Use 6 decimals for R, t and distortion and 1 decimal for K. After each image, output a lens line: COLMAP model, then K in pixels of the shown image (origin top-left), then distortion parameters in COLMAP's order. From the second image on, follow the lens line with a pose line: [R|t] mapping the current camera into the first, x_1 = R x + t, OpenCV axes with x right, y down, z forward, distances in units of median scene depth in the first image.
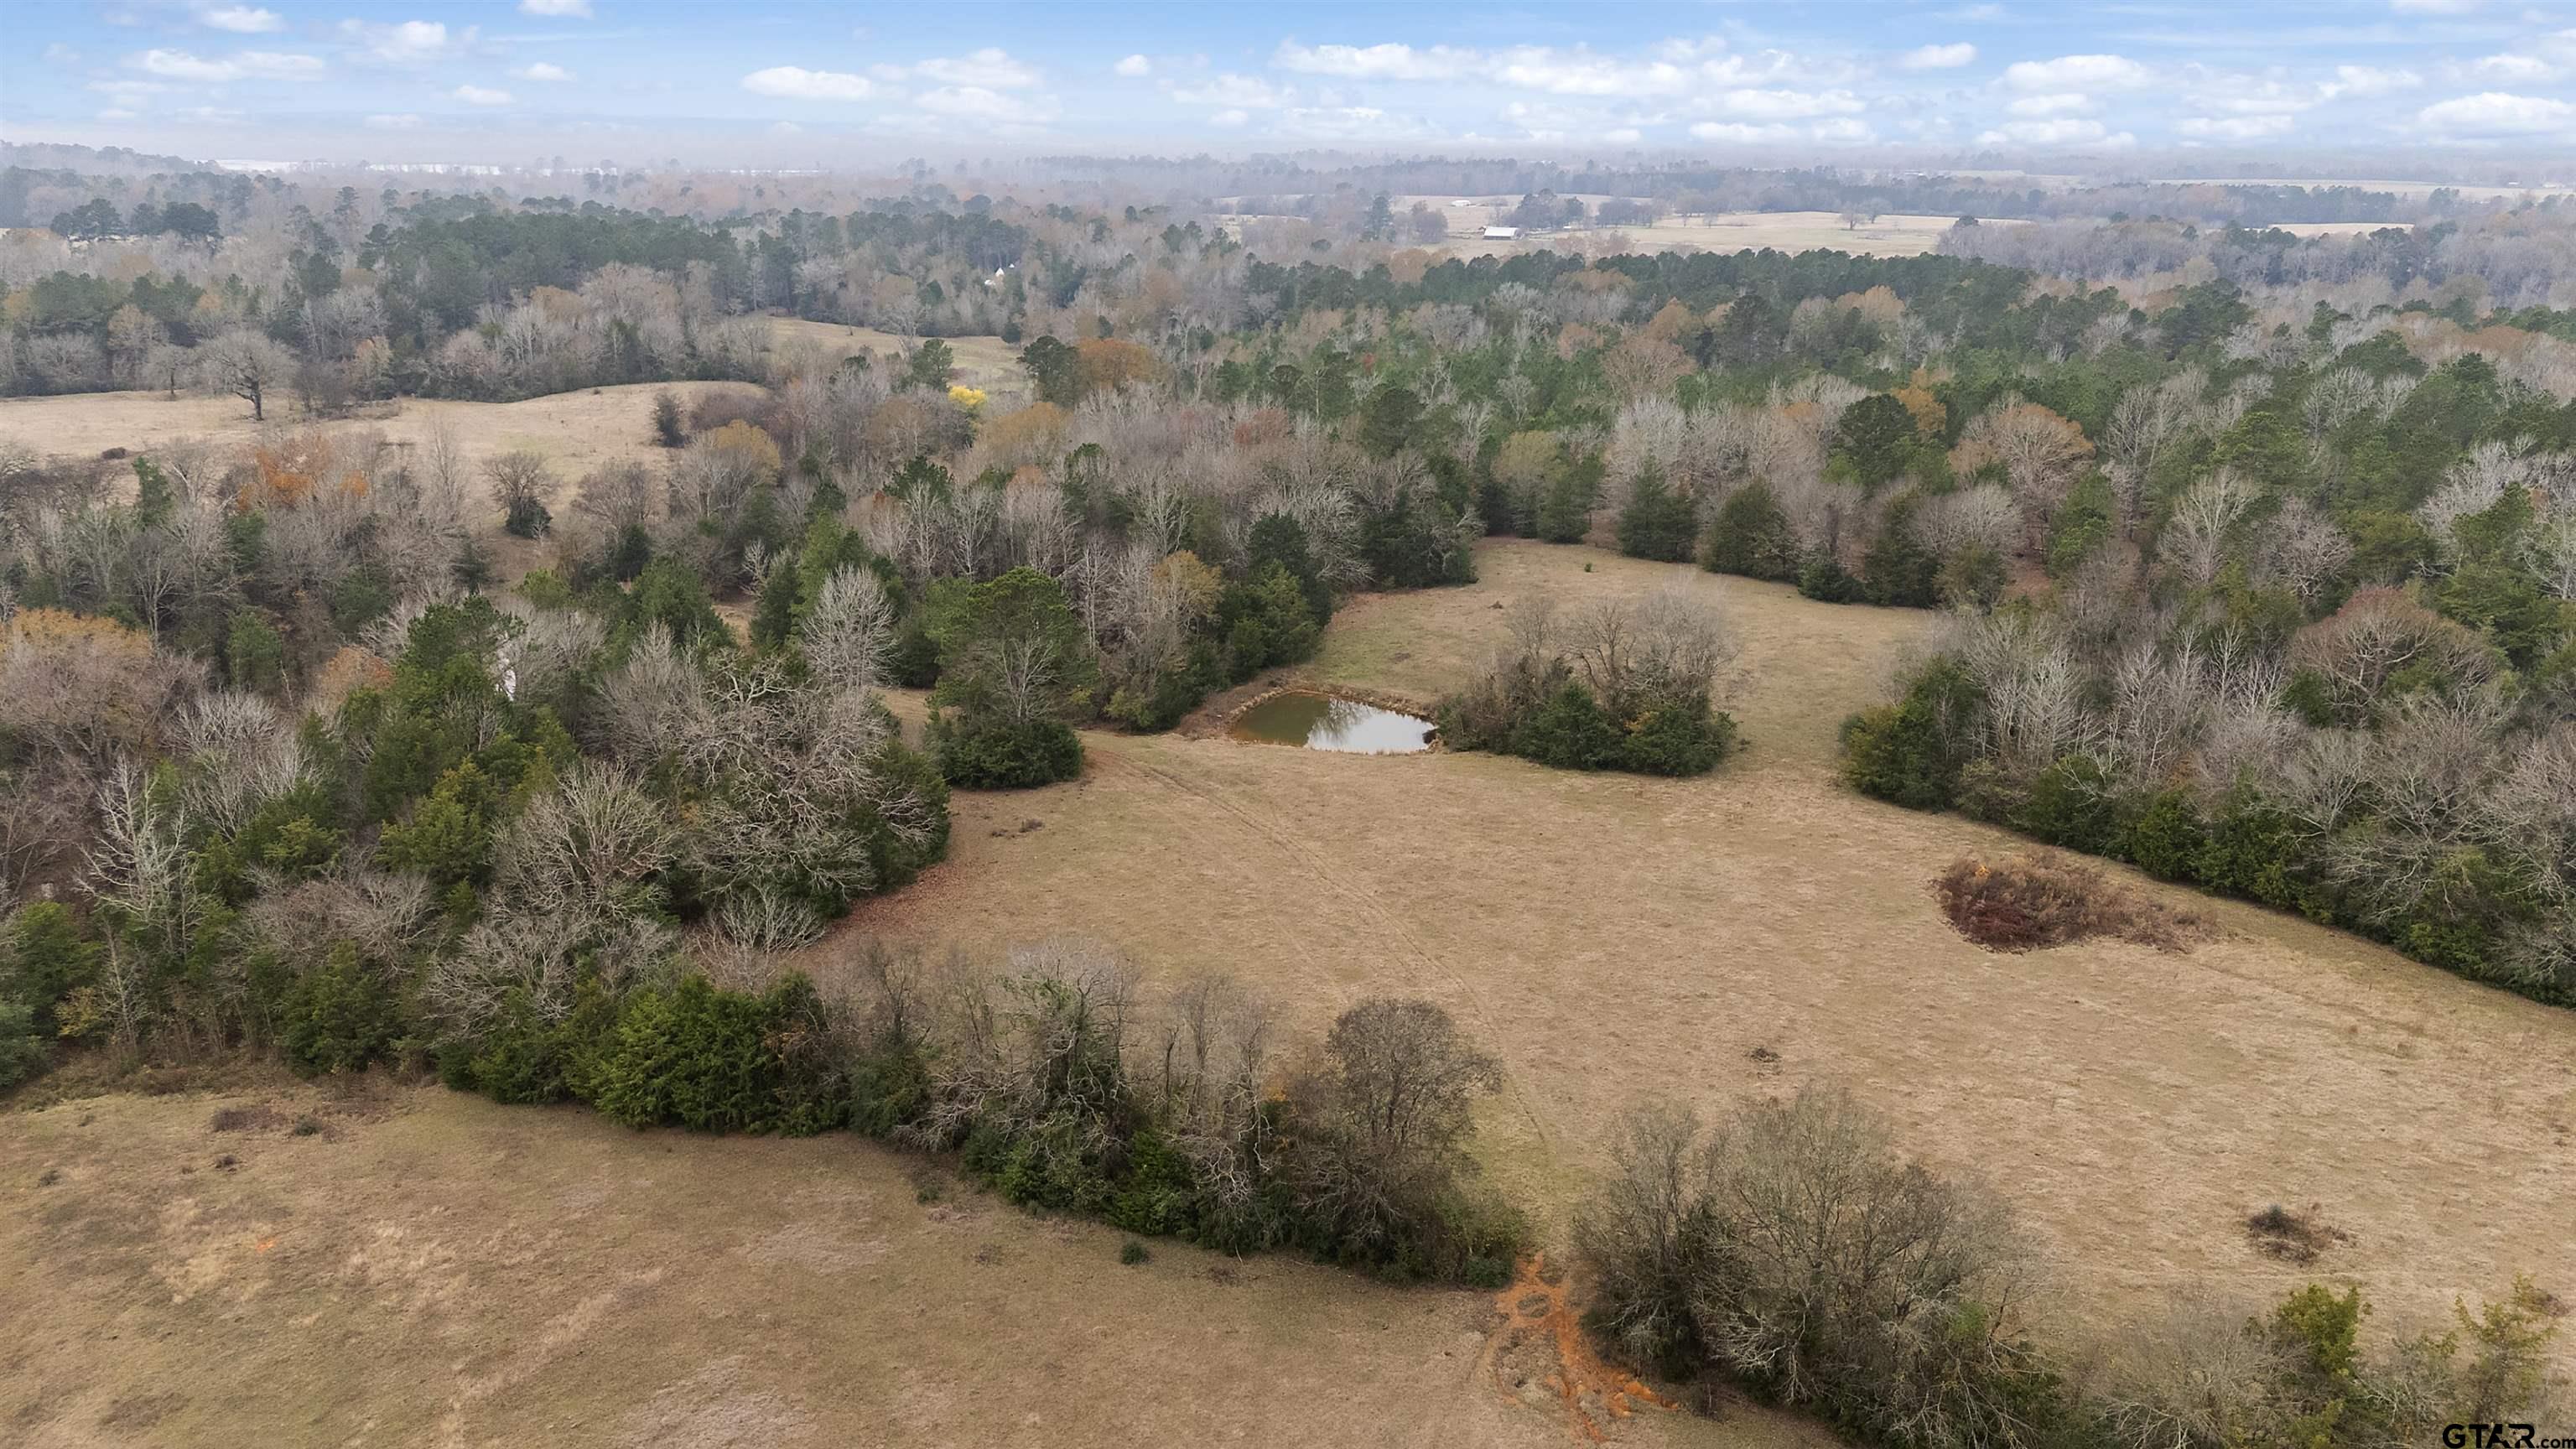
lens RADIAL K [[1882.8, 0, 1289.9], [0, 1882.8, 710.9], [0, 0, 1]] dist [0.060949, -0.047395]
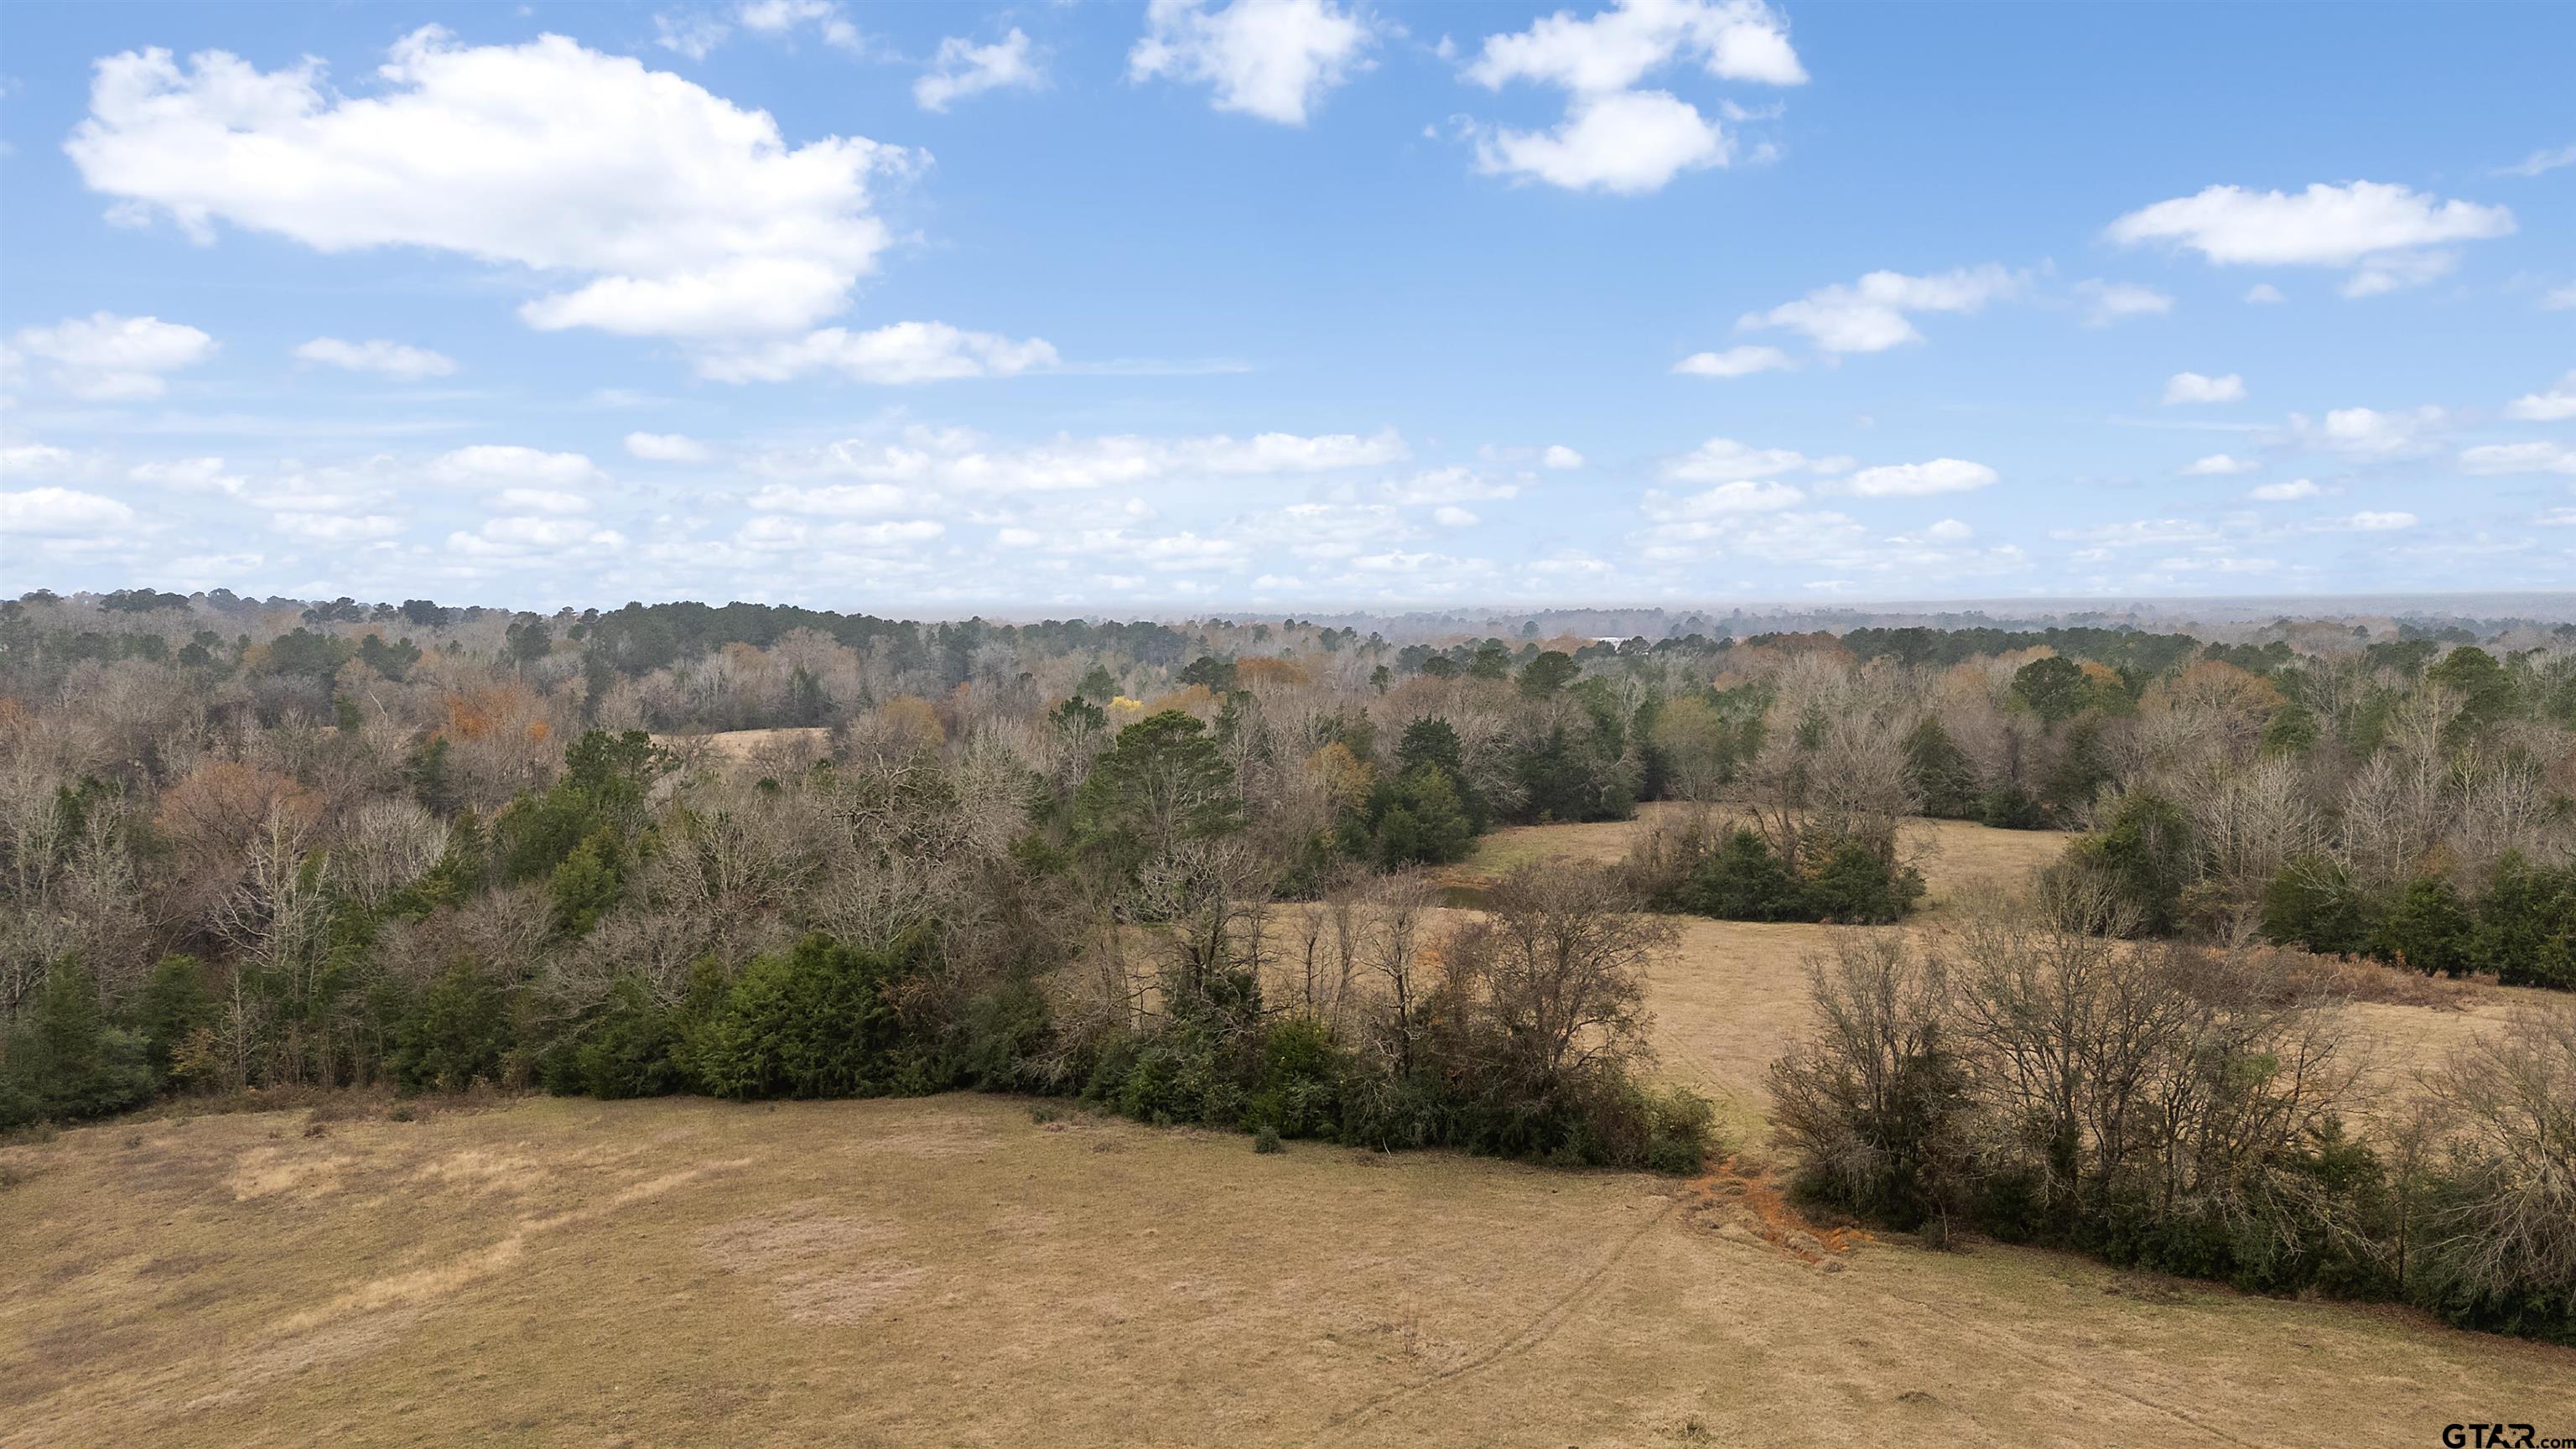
lens RADIAL K [[1882.8, 0, 1289.3], [0, 1882.8, 718.1], [0, 0, 1]] dist [0.060949, -0.047395]
pose [[0.996623, -0.005639, -0.081925, 0.000686], [-0.015334, 0.967314, -0.253117, 0.224731], [0.080674, 0.253518, 0.963961, 0.066207]]
